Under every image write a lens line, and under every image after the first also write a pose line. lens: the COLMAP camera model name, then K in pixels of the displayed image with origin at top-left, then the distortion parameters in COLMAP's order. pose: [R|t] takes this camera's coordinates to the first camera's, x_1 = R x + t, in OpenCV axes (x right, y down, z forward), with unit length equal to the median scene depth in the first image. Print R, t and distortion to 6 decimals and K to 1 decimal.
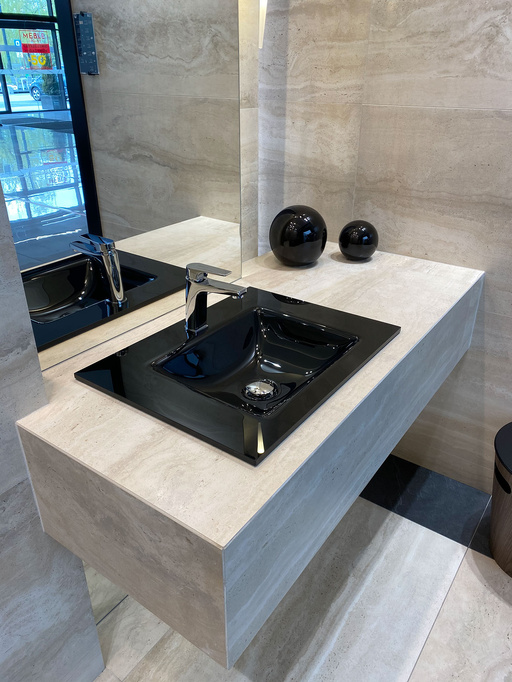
lens RADIAL K [[524.3, 0, 256.0], [0, 524.3, 341.0], [0, 0, 1]] dist [0.000879, 0.001714]
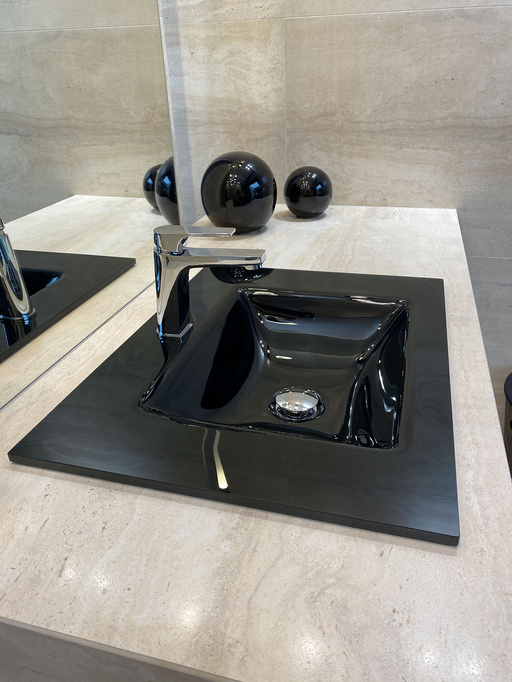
lens RADIAL K [[524.3, 0, 256.0], [0, 524.3, 341.0], [0, 0, 1]] dist [0.000879, 0.001714]
pose [[0.939933, -0.190173, 0.283480, -0.150255], [0.187547, 0.981572, 0.036641, -0.013272], [-0.285224, 0.018726, 0.958278, 0.262803]]
